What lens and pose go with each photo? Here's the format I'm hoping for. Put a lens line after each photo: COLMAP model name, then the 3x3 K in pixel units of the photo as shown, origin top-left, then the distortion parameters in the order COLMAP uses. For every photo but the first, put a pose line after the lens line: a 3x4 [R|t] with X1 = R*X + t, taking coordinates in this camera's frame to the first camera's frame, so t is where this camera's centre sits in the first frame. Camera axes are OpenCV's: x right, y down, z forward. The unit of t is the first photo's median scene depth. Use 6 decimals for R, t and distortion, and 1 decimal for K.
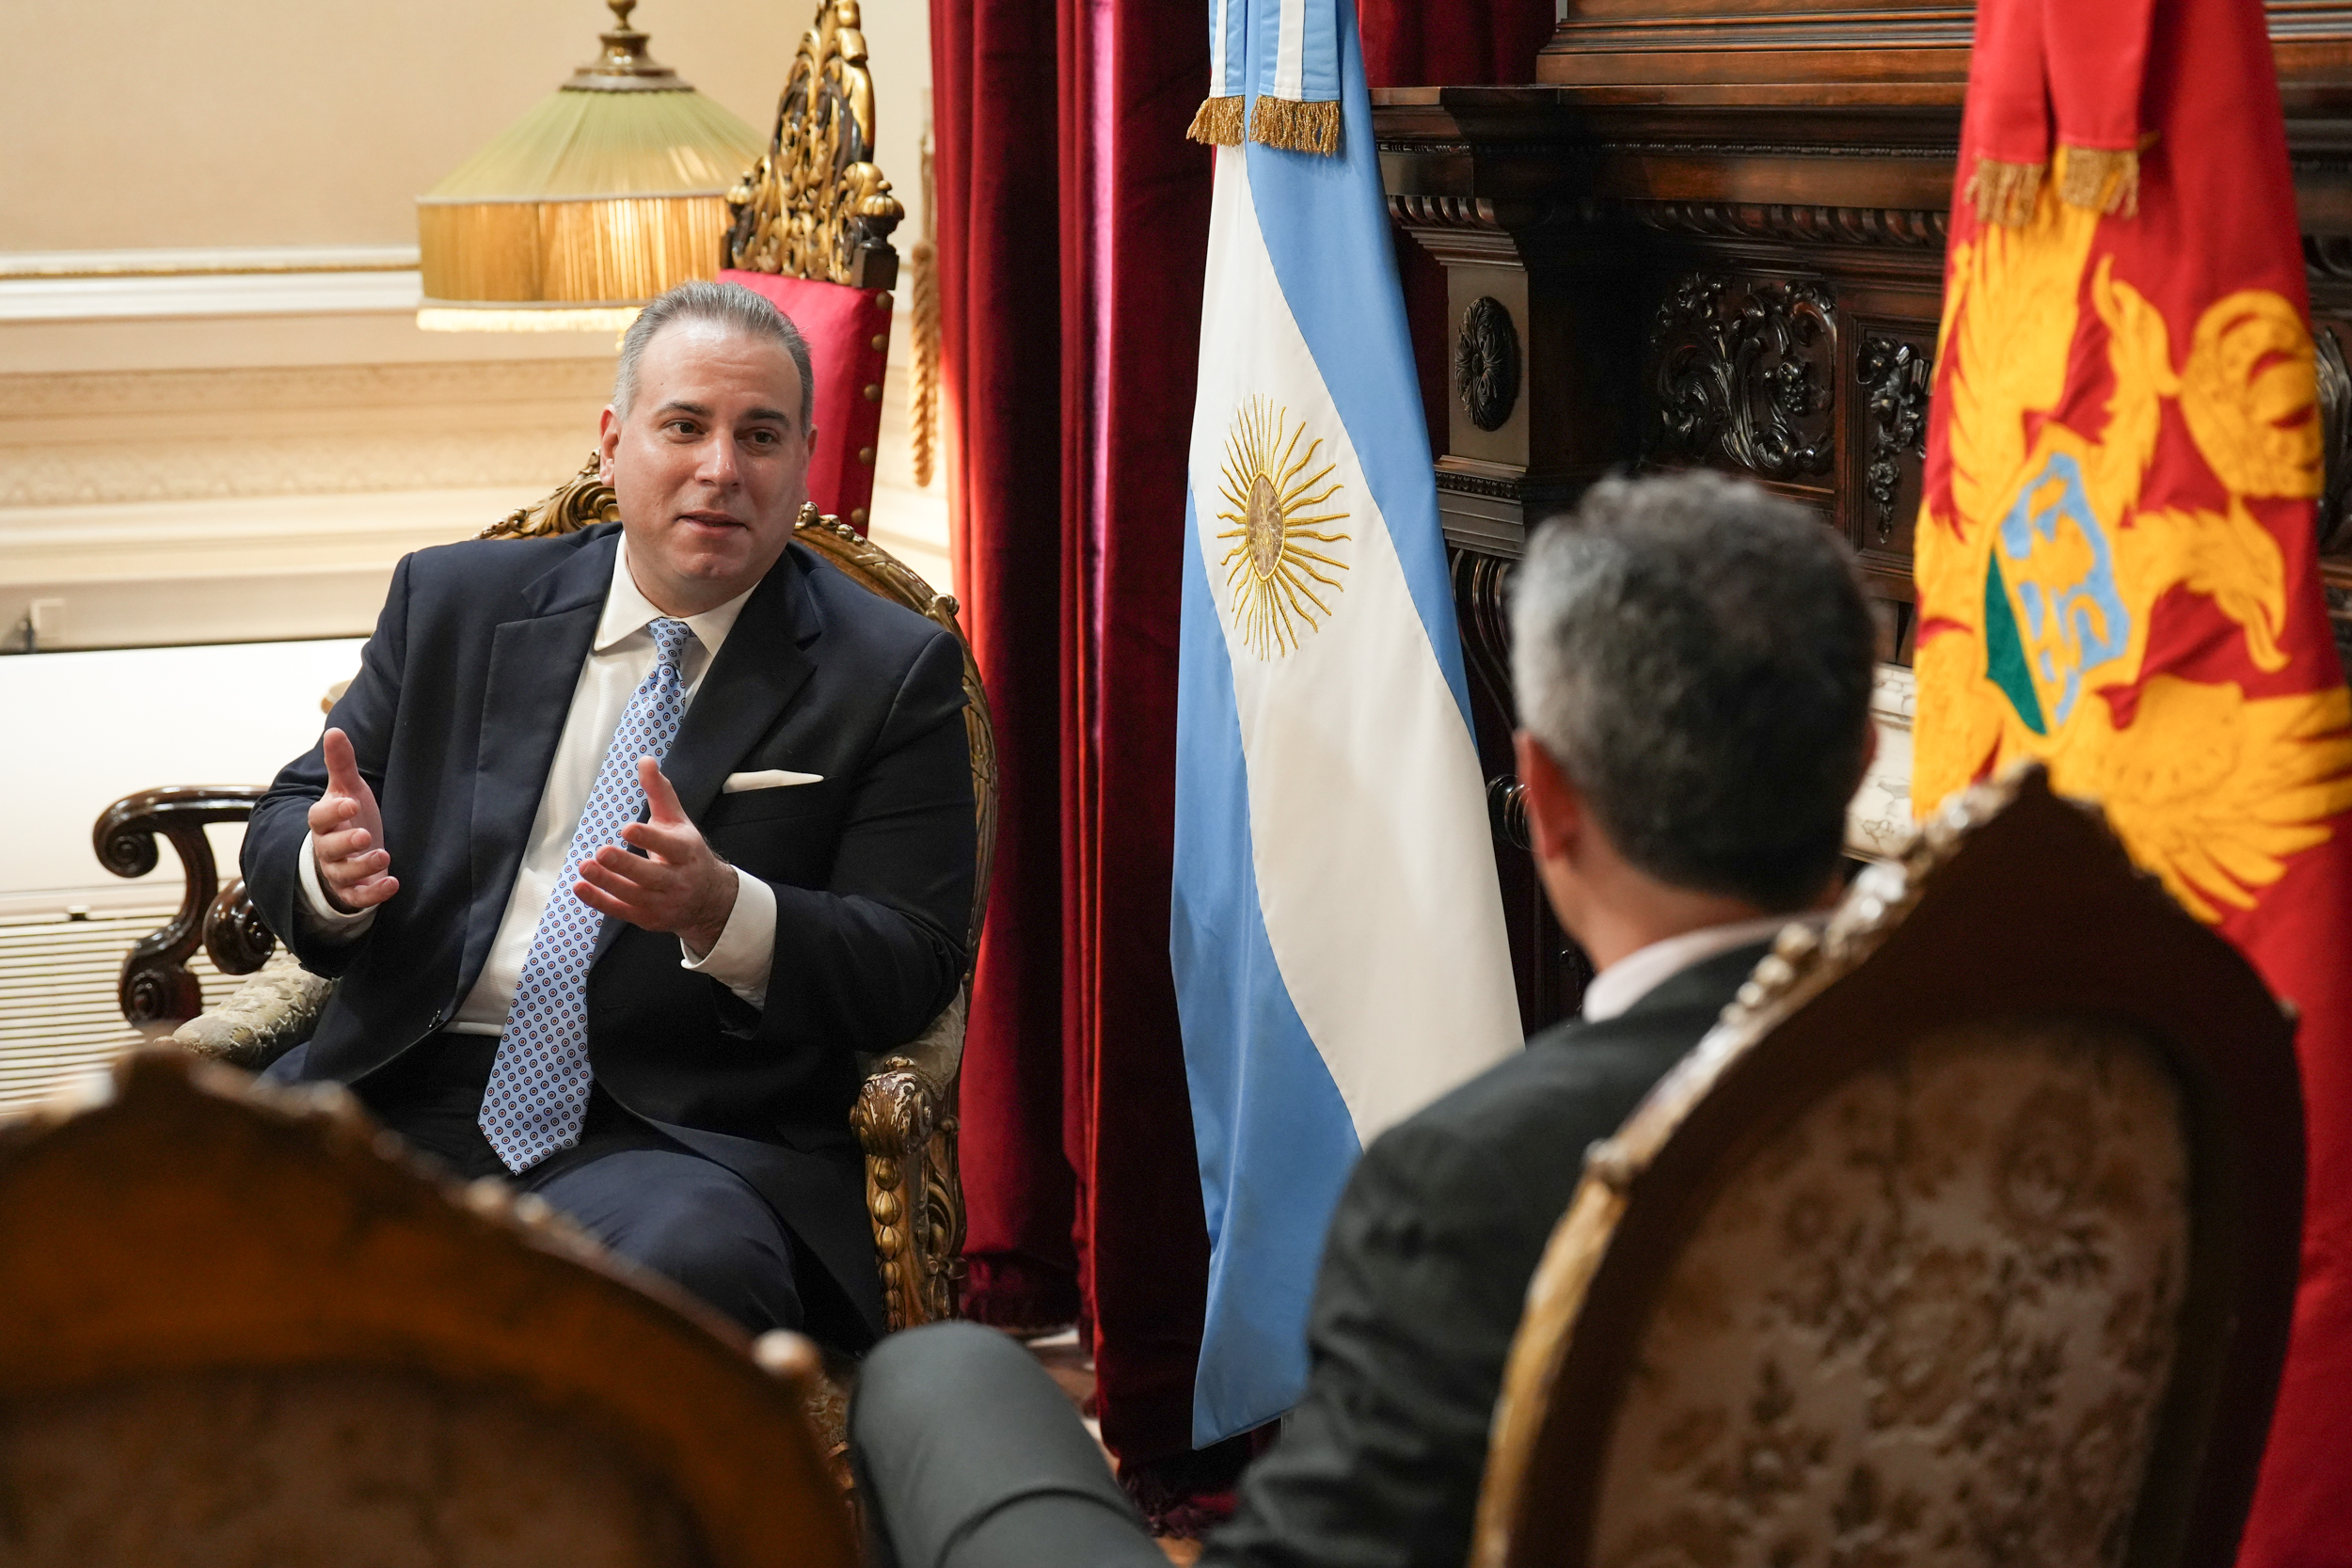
lens RADIAL K [[5638.0, 0, 1180.5], [0, 5638.0, 787.2], [0, 0, 1]] dist [0.064913, 0.000000]
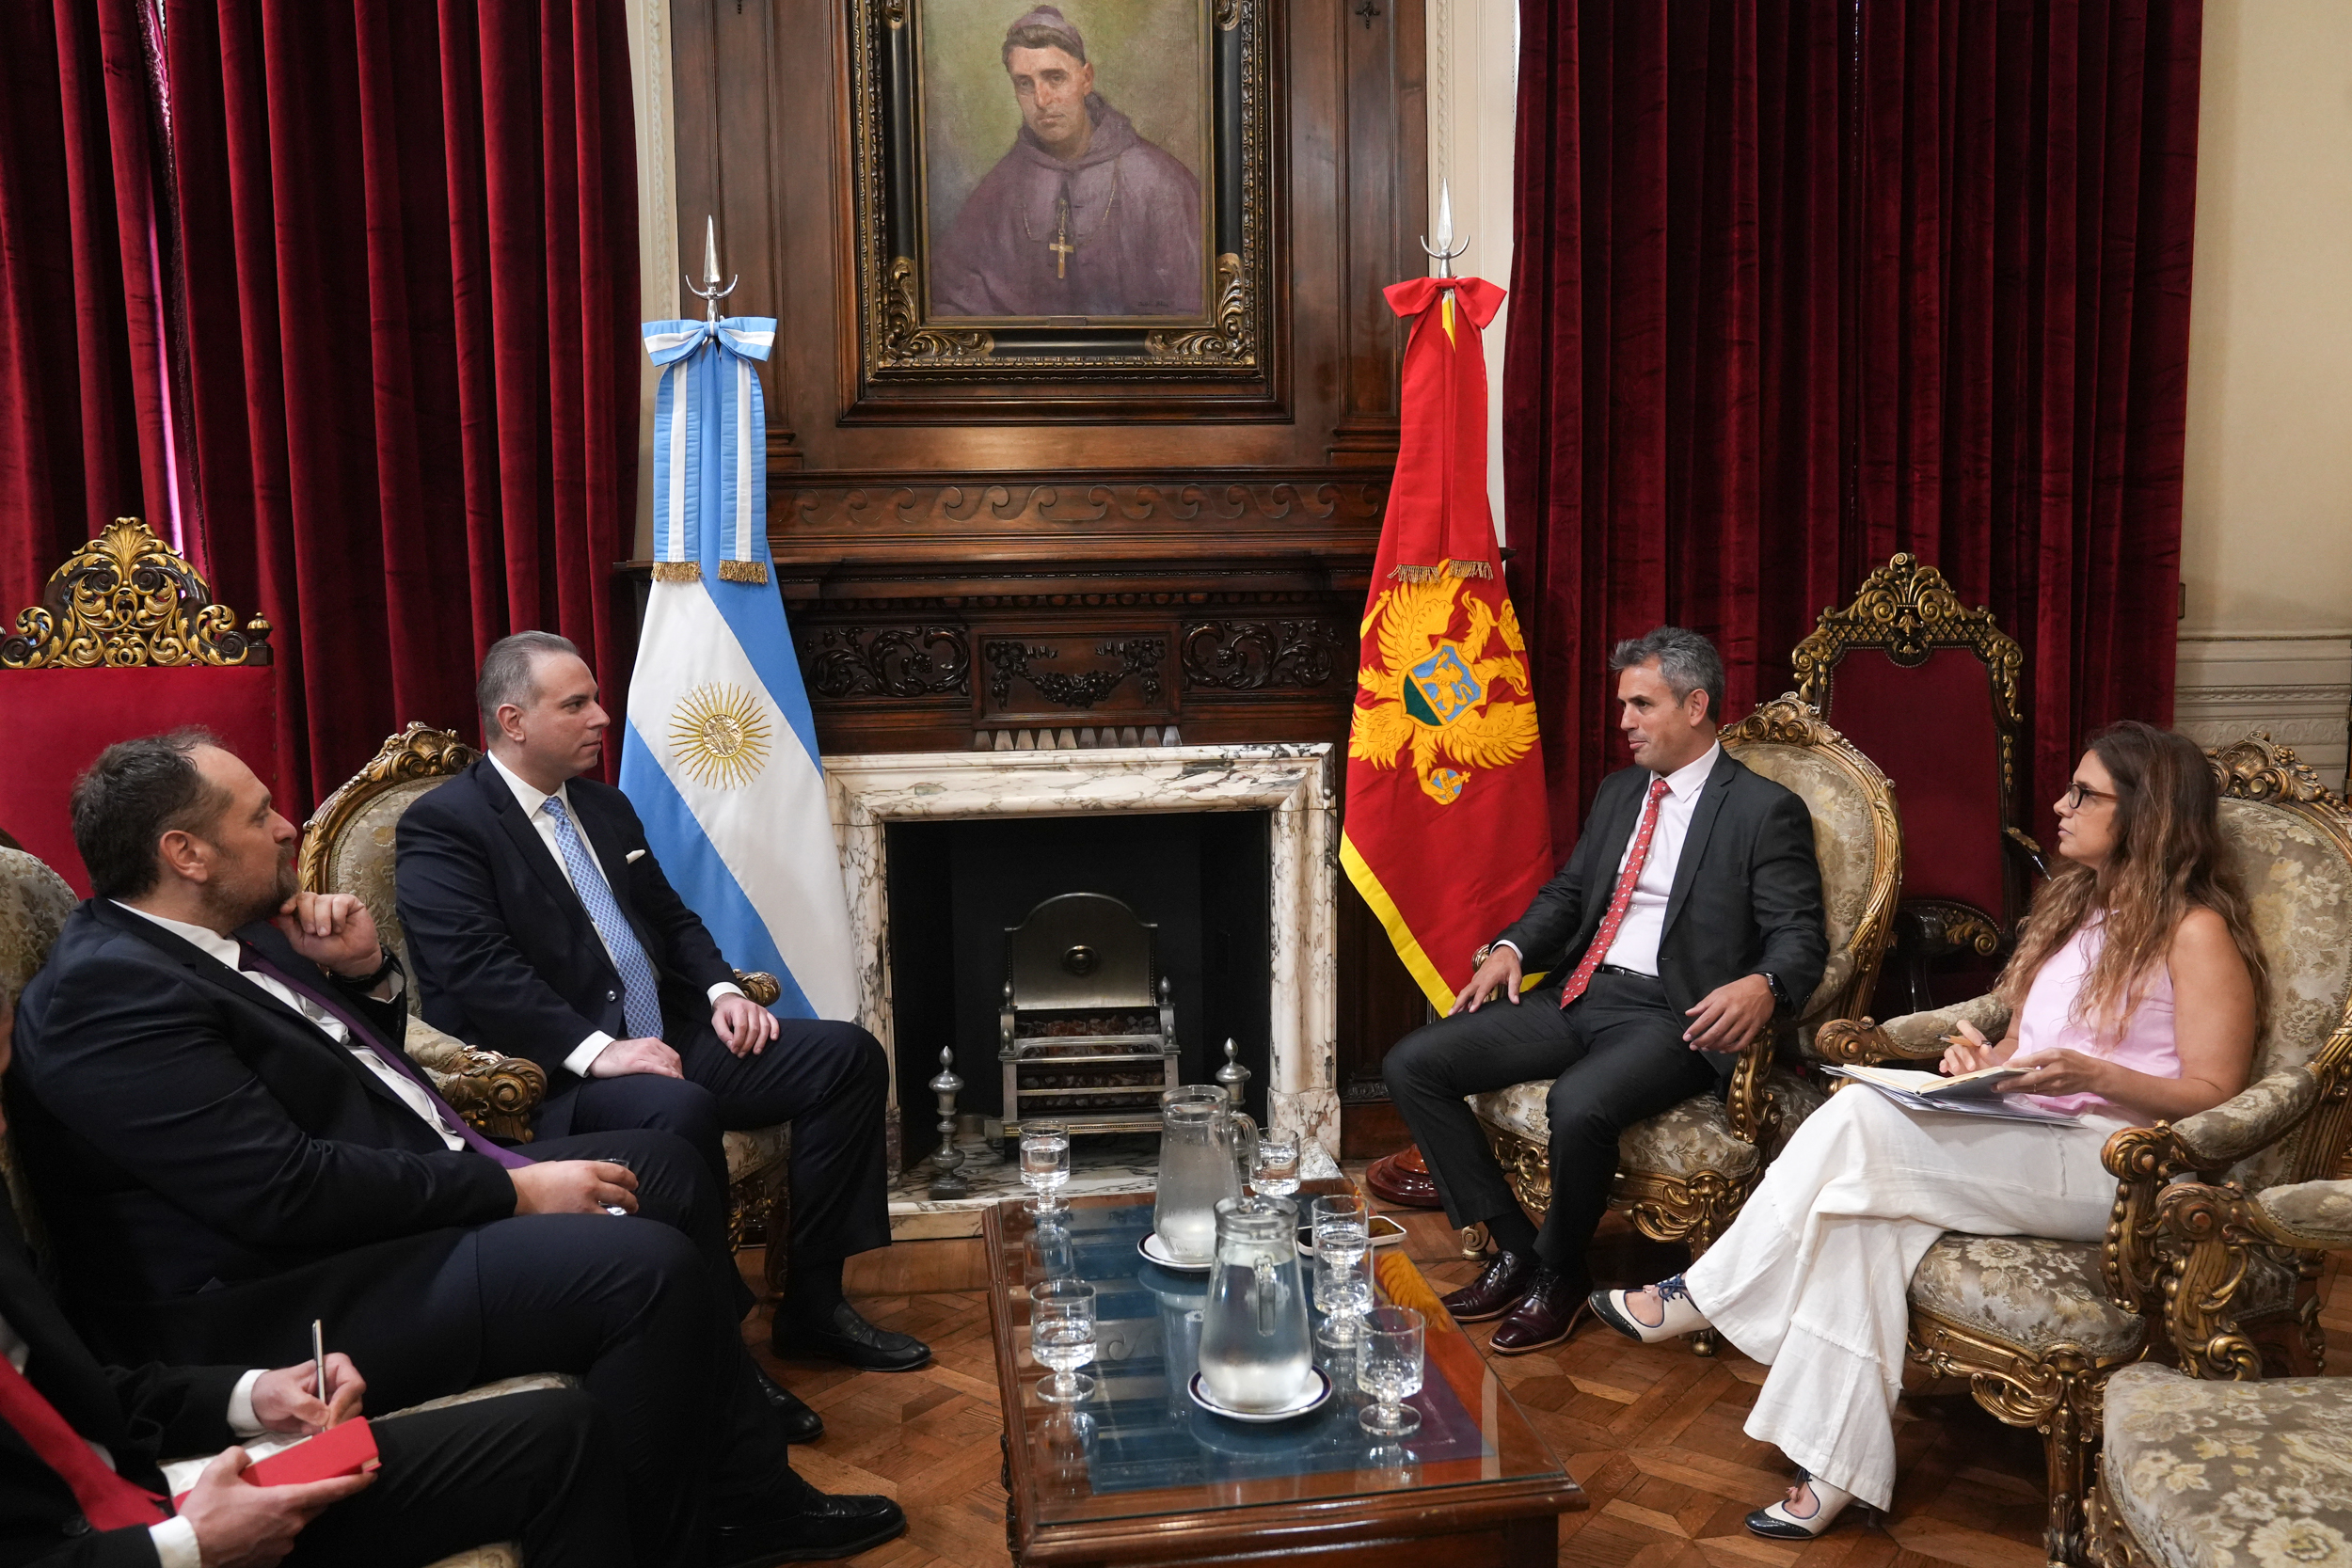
lens RADIAL K [[1795.7, 0, 1212.7], [0, 1795.7, 793.0], [0, 0, 1]] dist [-0.059453, 0.001016]
pose [[0.213184, -0.098264, 0.972058, -0.990681], [0.138082, 0.987973, 0.069590, -0.065808], [-0.967205, 0.119389, 0.224189, 0.885685]]
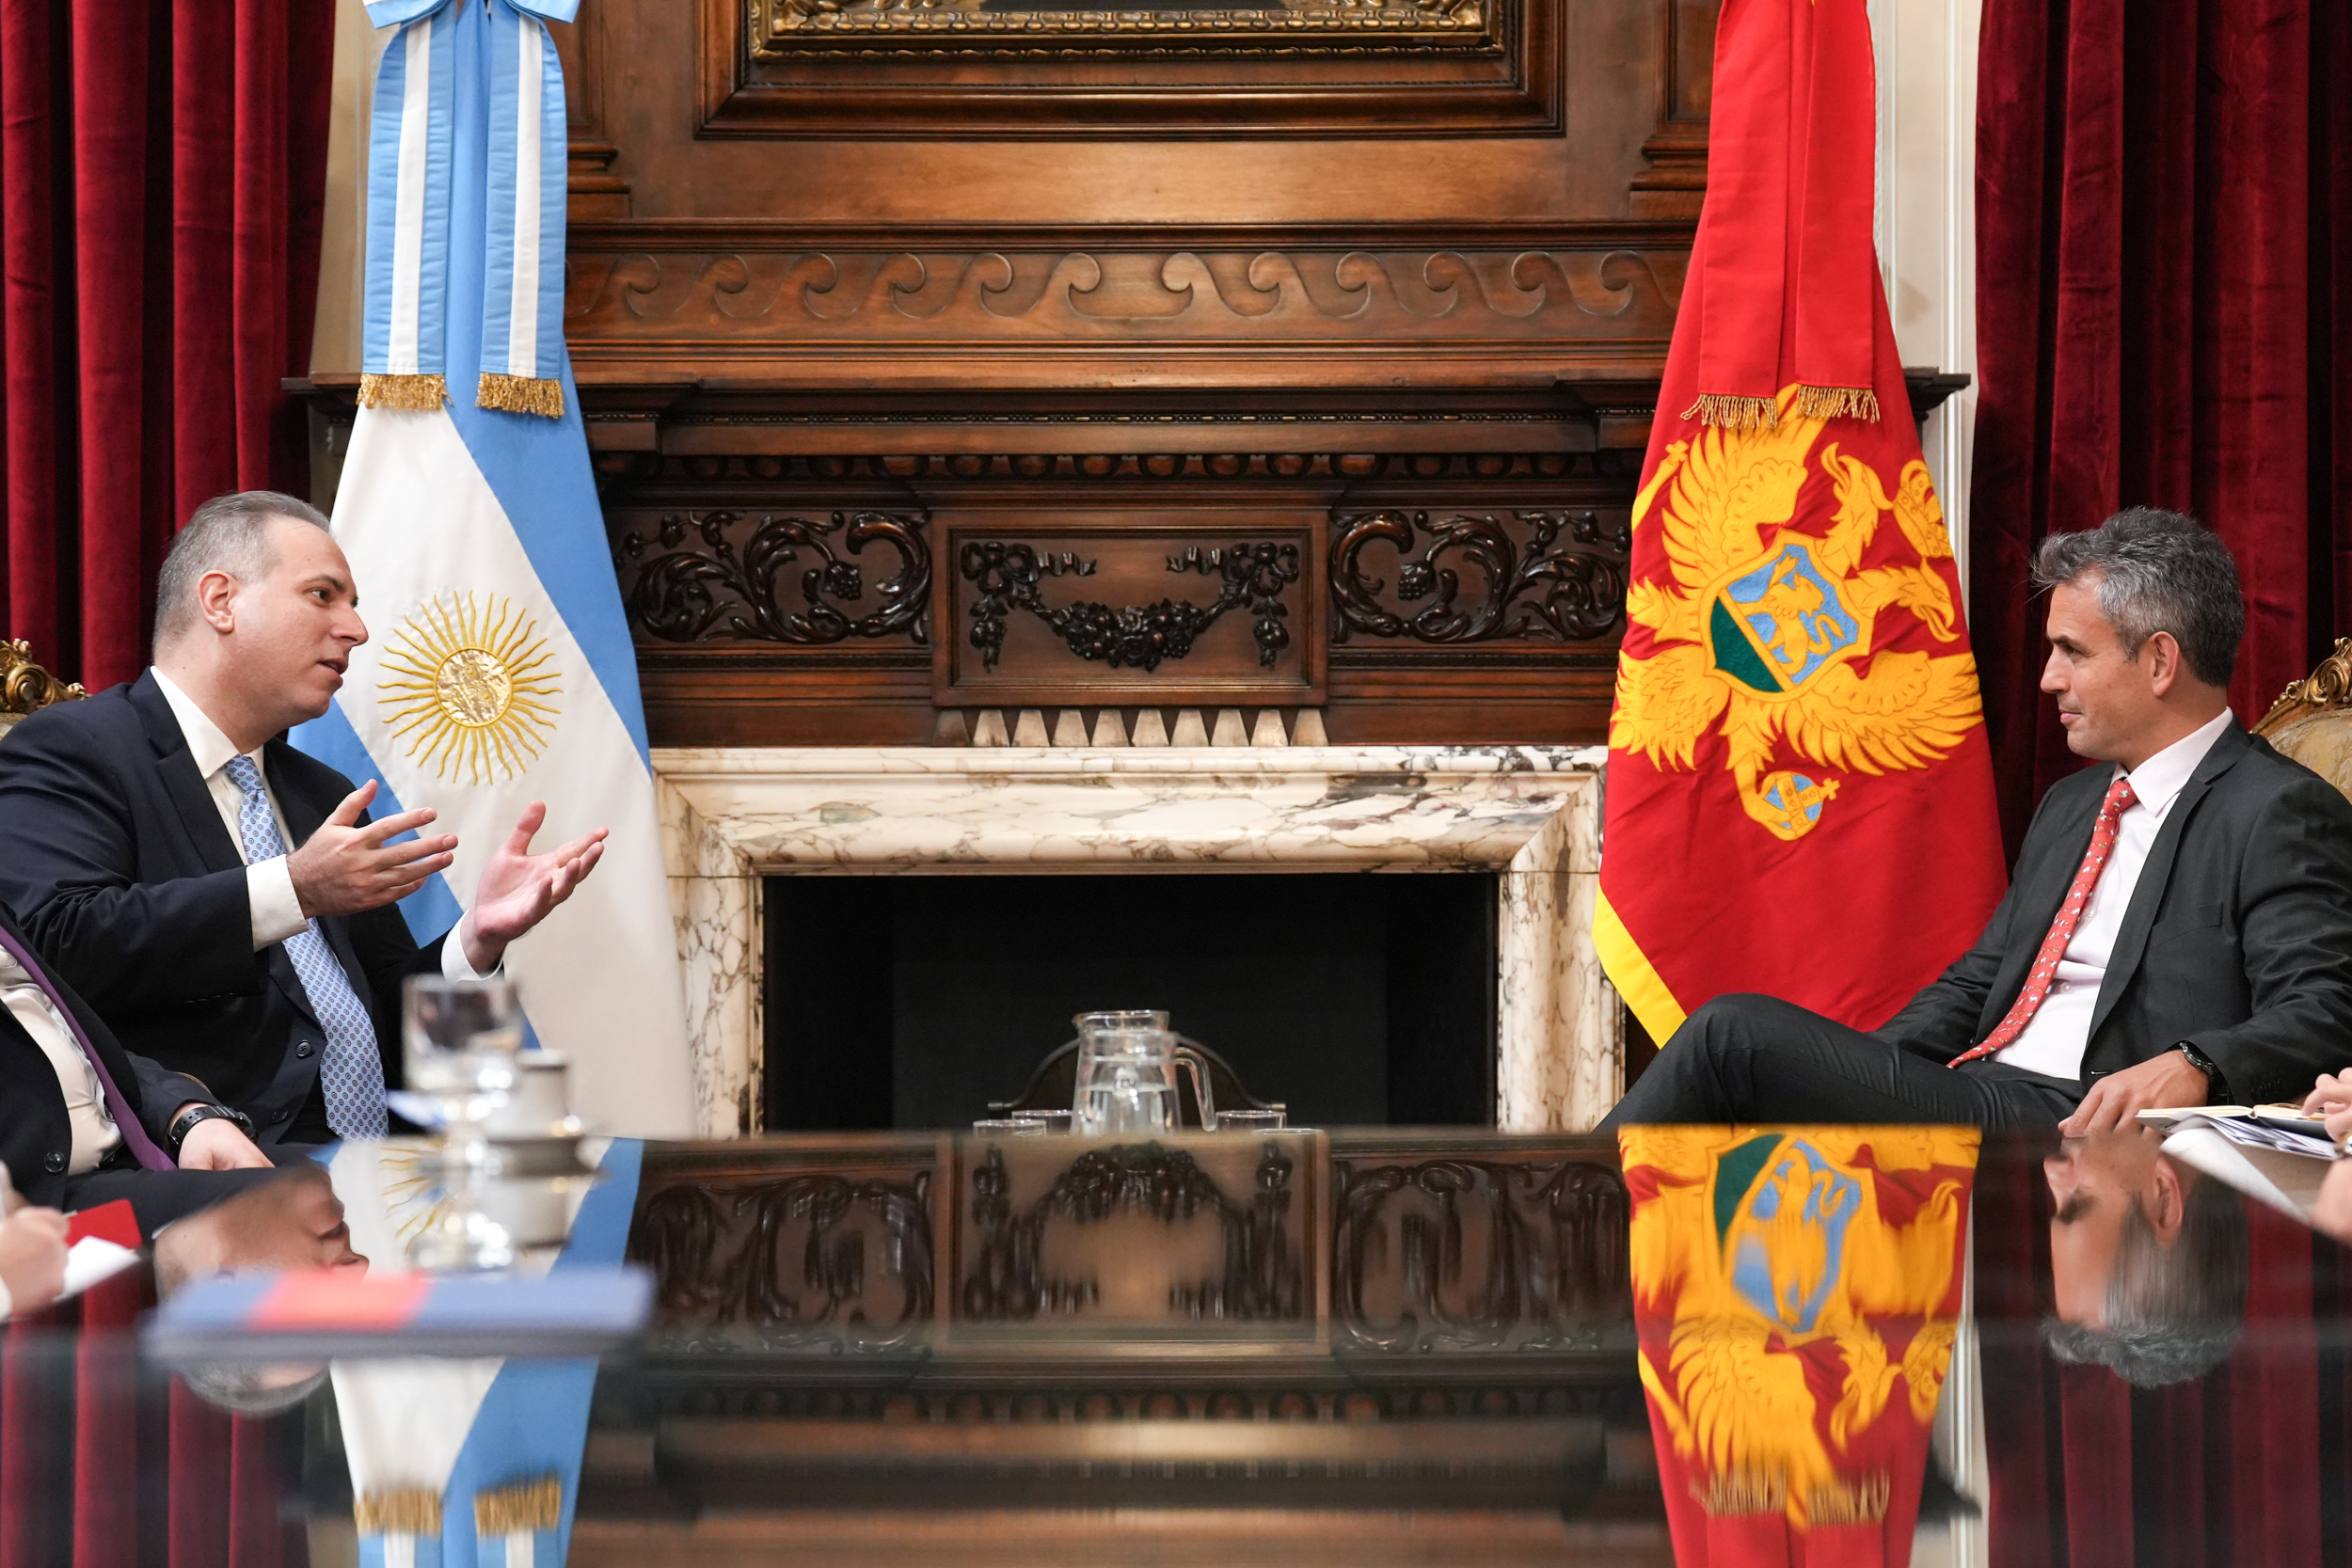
lens RADIAL K [[7372.0, 0, 1246.8], [0, 7372.0, 764.5], [0, 0, 1]] dist [0.765020, 0.000000]
pose [[0.341898, 0.016703, 0.939589, -2.289613], [0.119879, 0.990898, -0.061237, 0.149002], [-0.932059, 0.133574, 0.336784, 0.316495]]
